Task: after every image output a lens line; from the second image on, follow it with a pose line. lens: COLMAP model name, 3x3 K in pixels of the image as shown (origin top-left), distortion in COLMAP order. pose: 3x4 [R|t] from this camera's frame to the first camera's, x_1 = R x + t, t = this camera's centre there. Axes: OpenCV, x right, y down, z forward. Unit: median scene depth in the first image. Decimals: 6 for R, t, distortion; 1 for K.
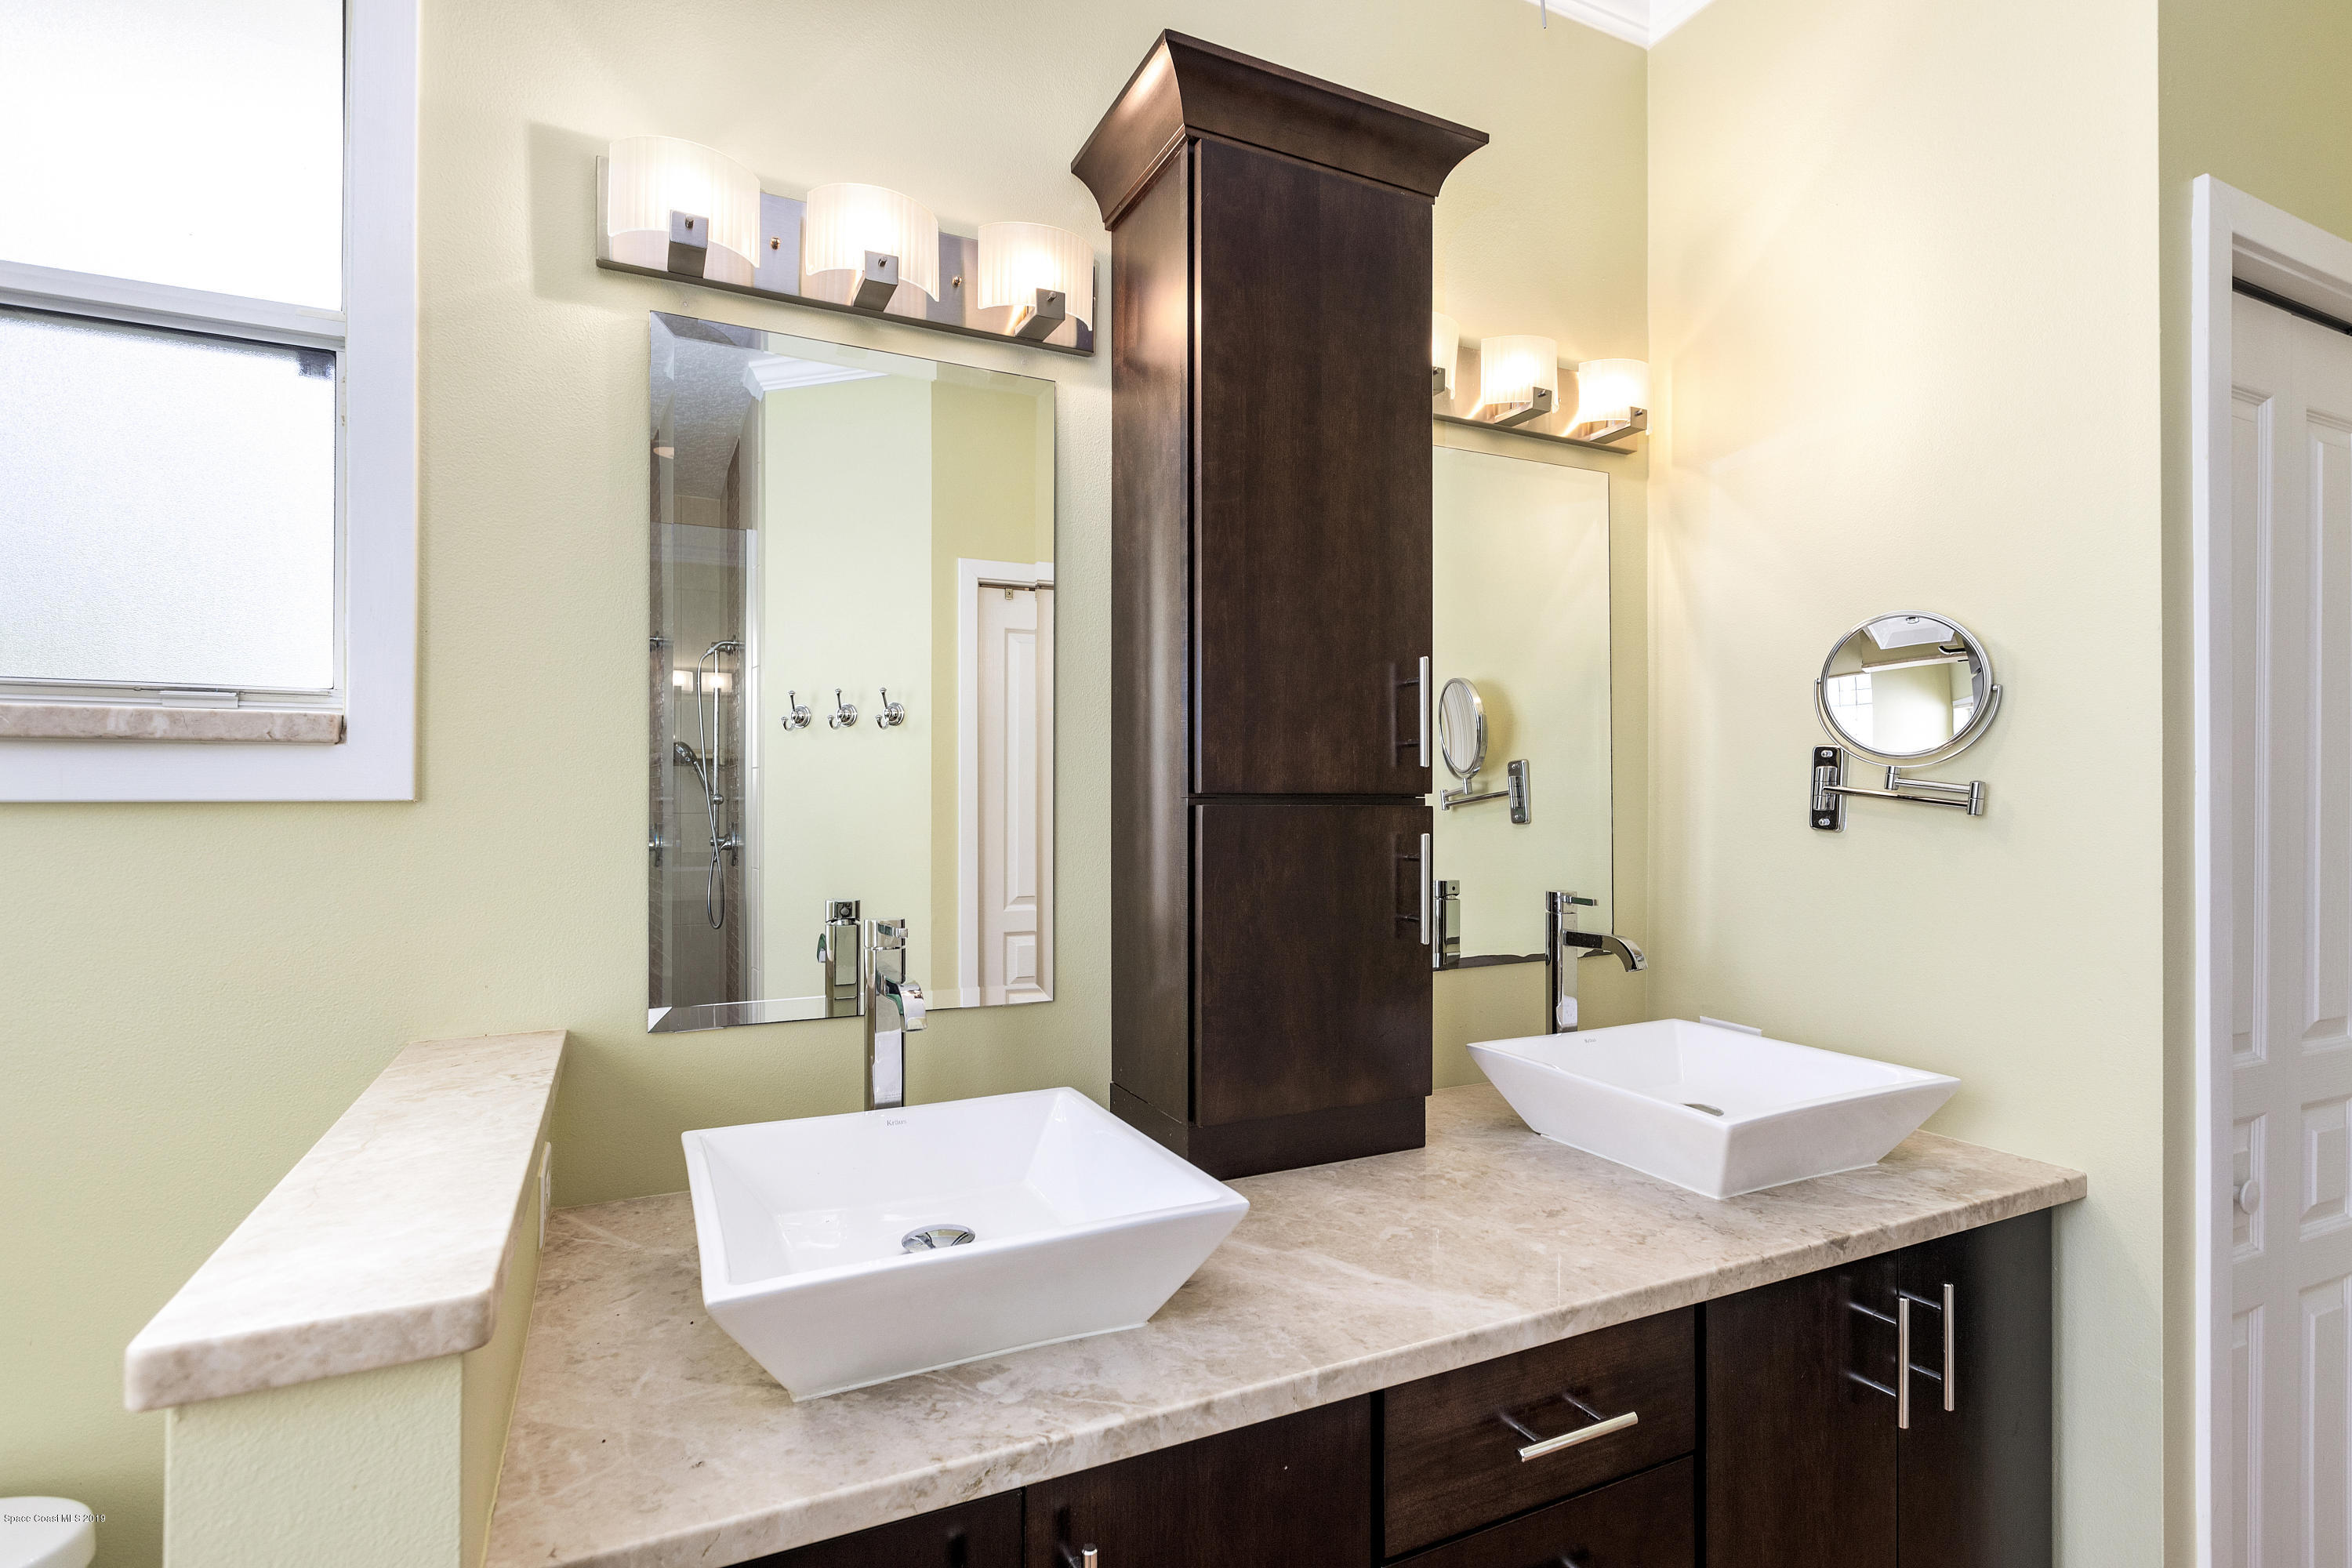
lens RADIAL K [[1135.8, 0, 1179.3], [0, 1135.8, 792.2], [0, 0, 1]] dist [-0.001947, -0.000266]
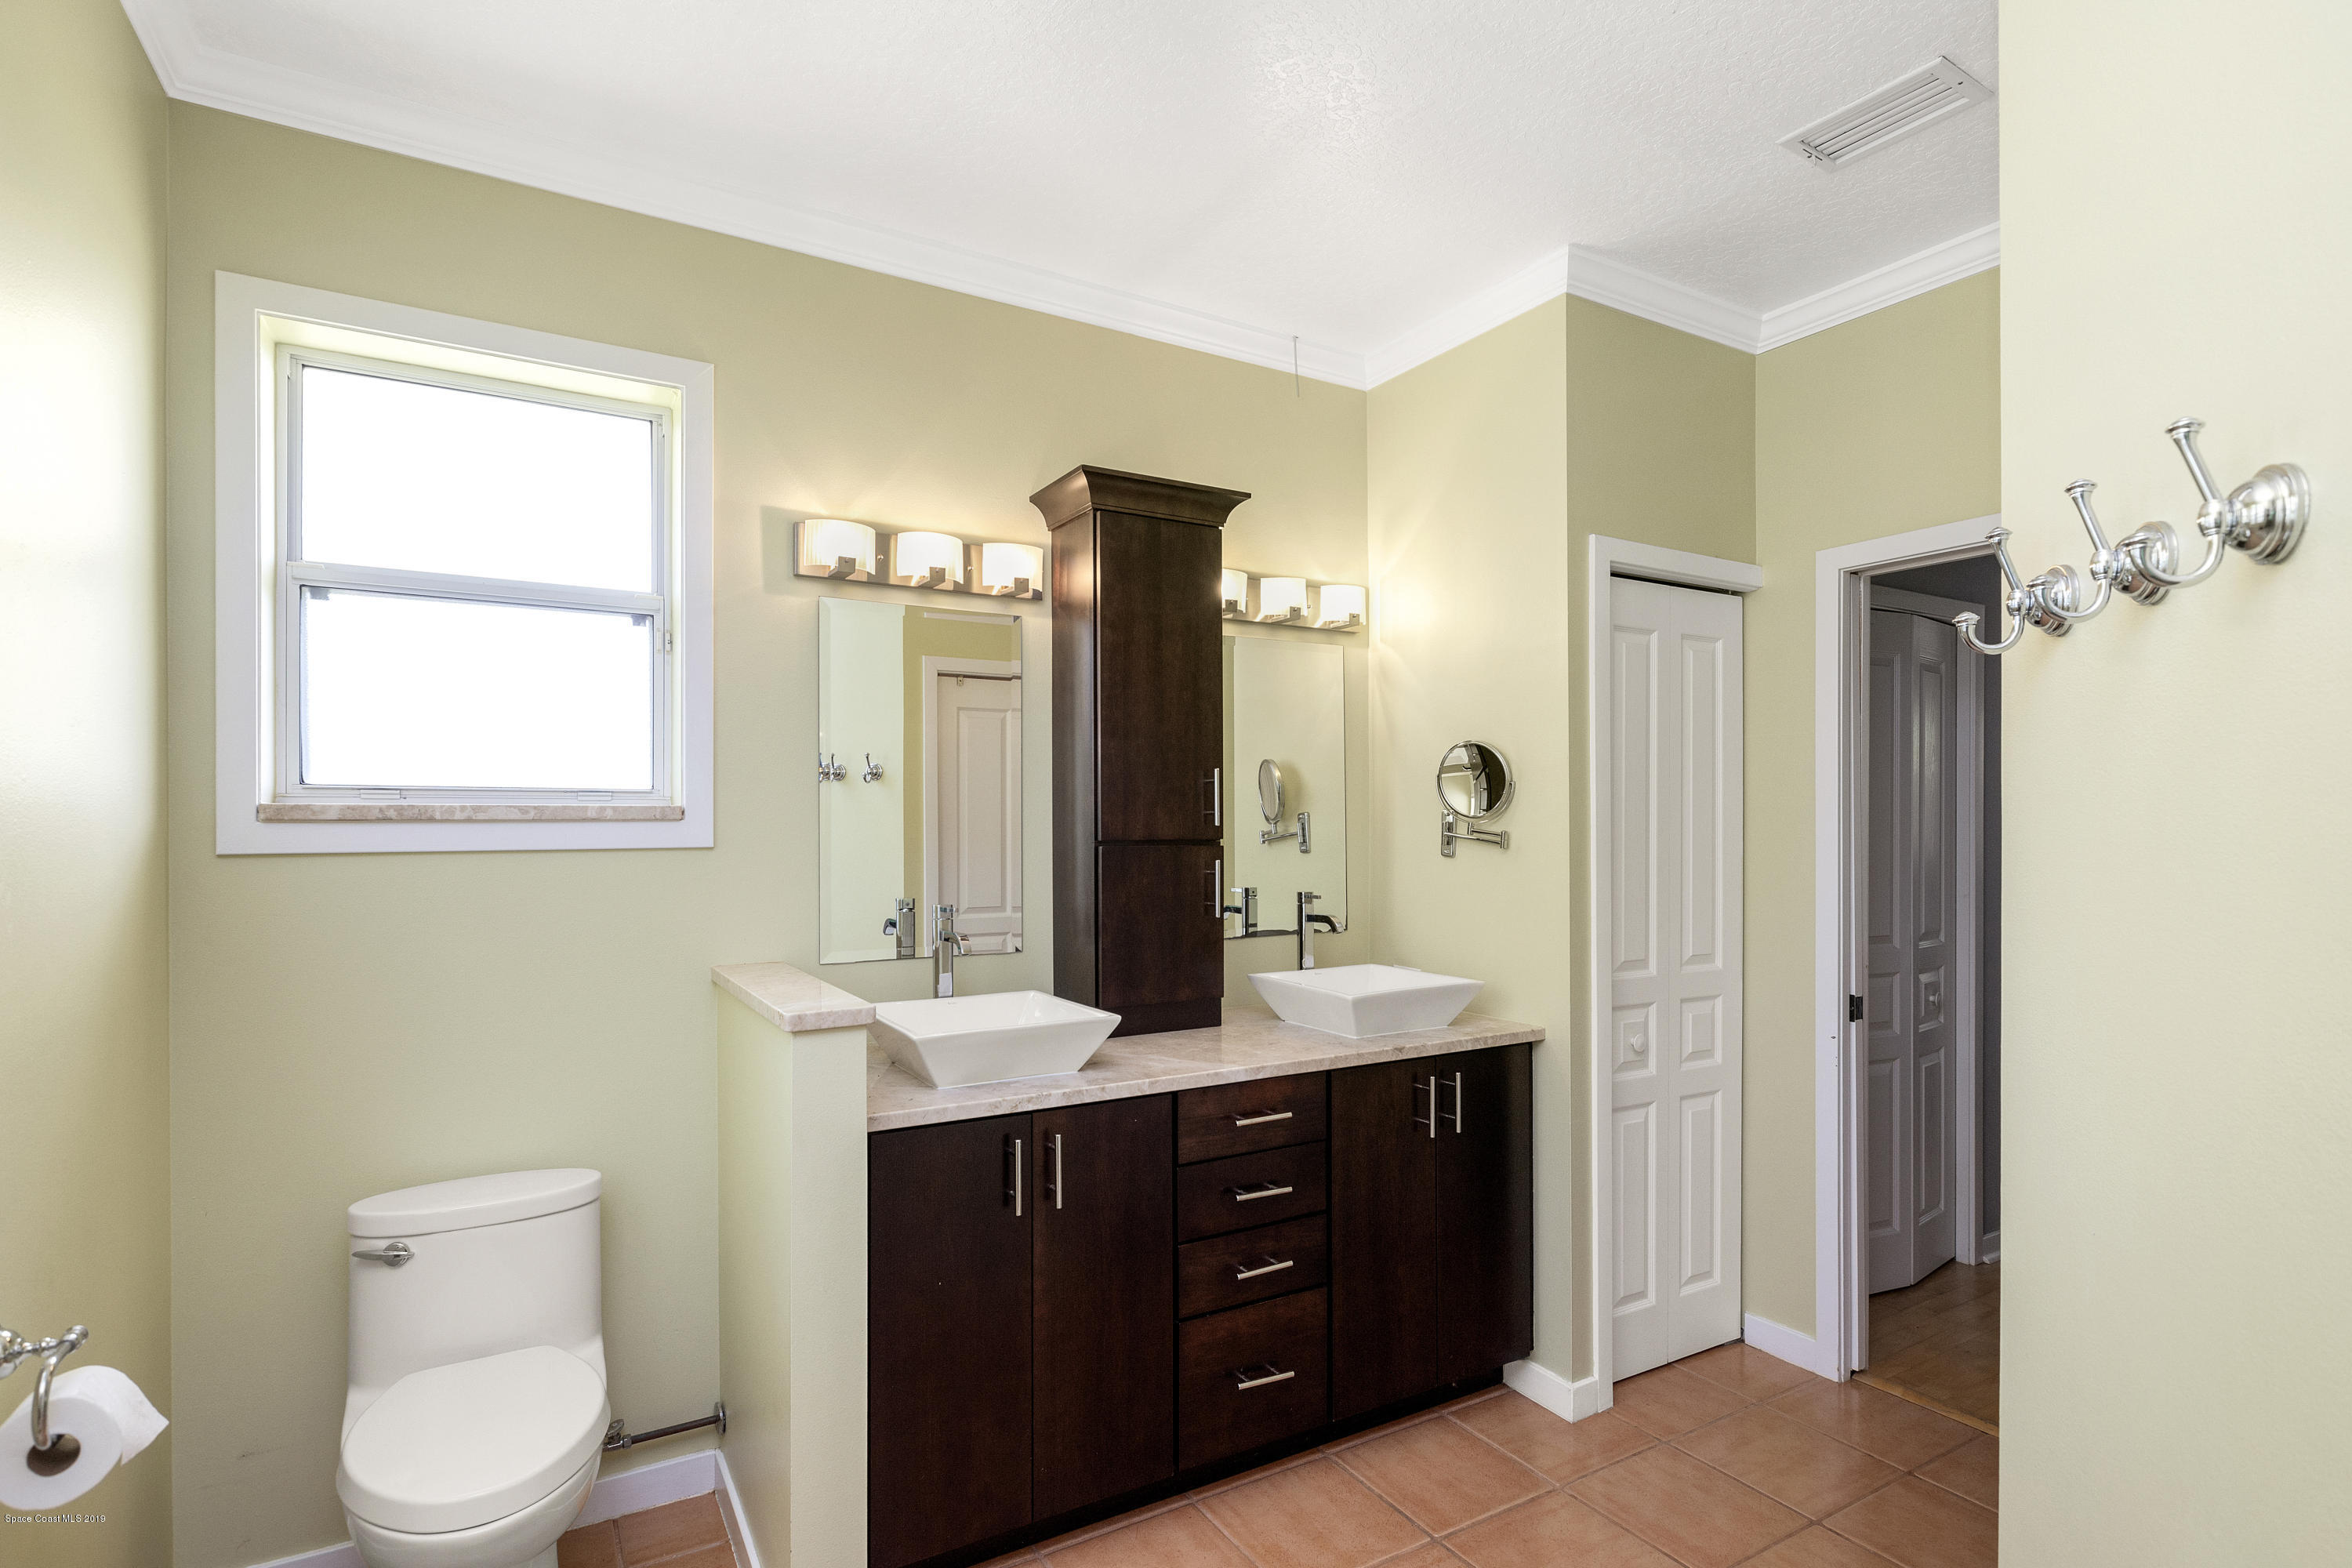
lens RADIAL K [[1135.3, 0, 1168.5], [0, 1135.3, 821.8], [0, 0, 1]] dist [-0.037062, -0.000007]
pose [[0.997403, -0.003949, 0.071918, -0.005709], [0.003636, 0.999983, 0.004474, -0.039414], [-0.071934, -0.004201, 0.997401, -0.968910]]
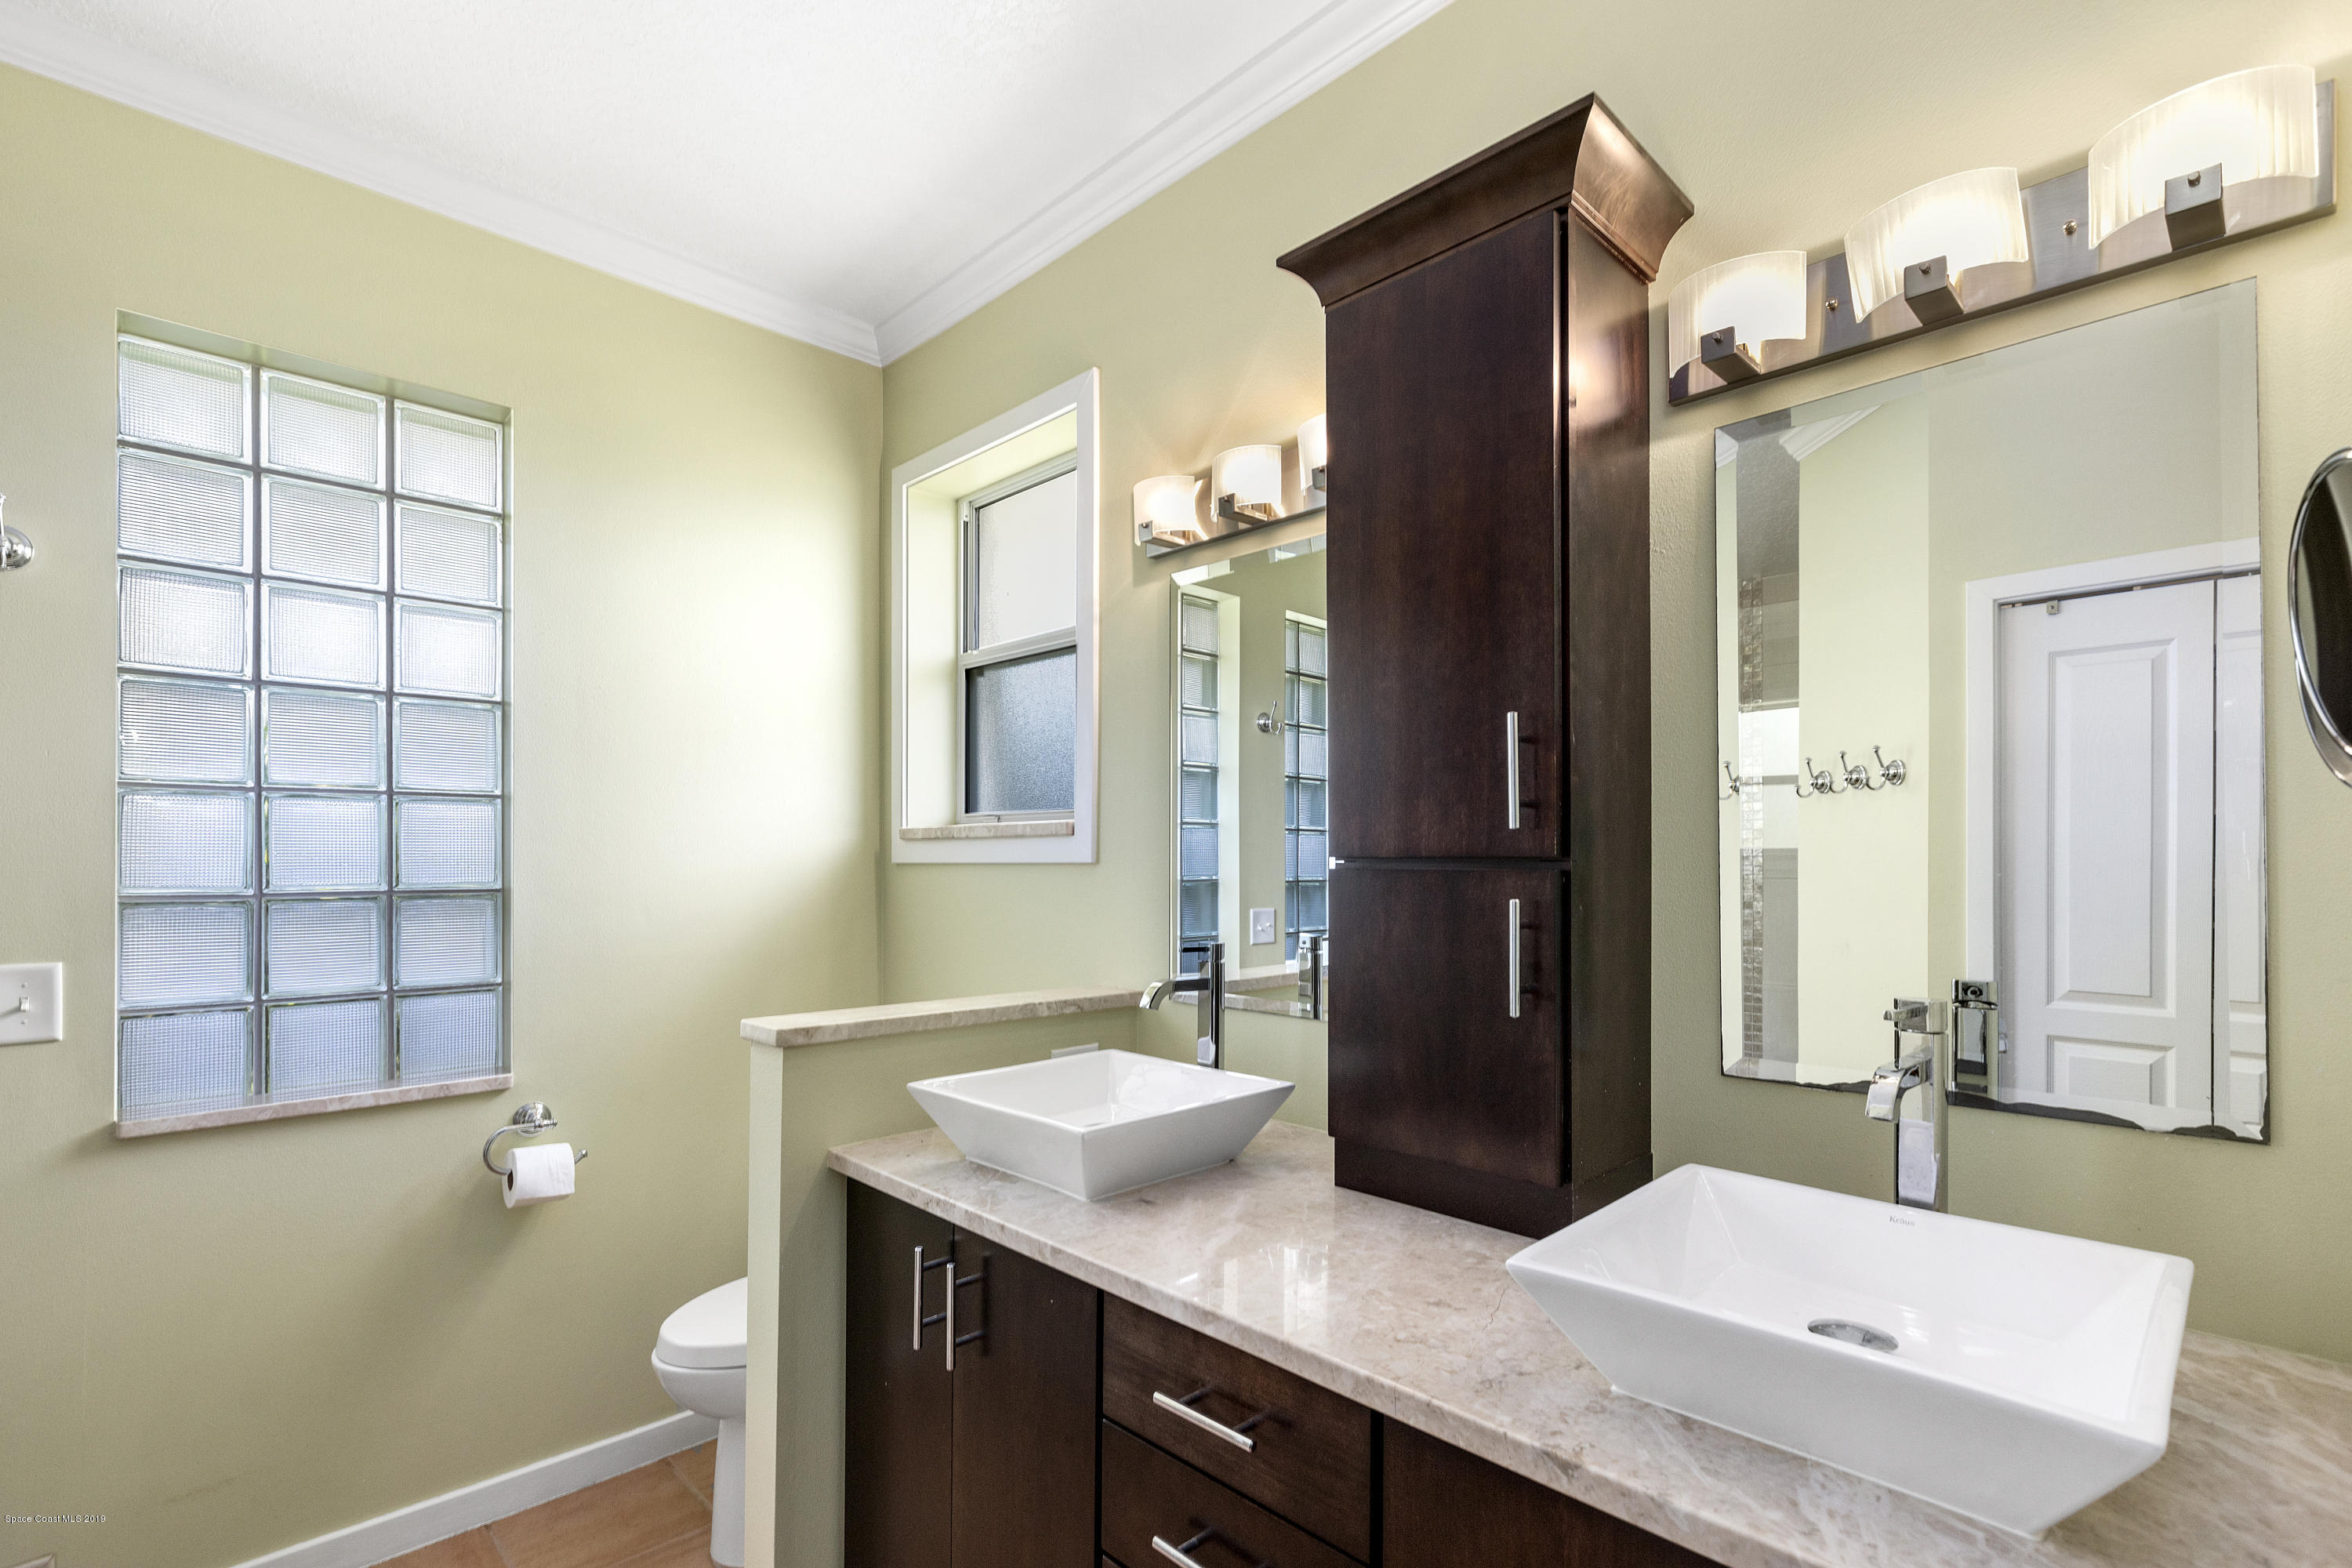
lens RADIAL K [[1077.6, 0, 1181.3], [0, 1077.6, 854.8], [0, 0, 1]] dist [-0.001150, 0.000285]
pose [[0.318536, -0.007953, -0.947877, 1.026480], [0.003034, 0.999968, -0.007370, 0.006057], [0.947906, -0.000529, 0.318550, 0.477458]]
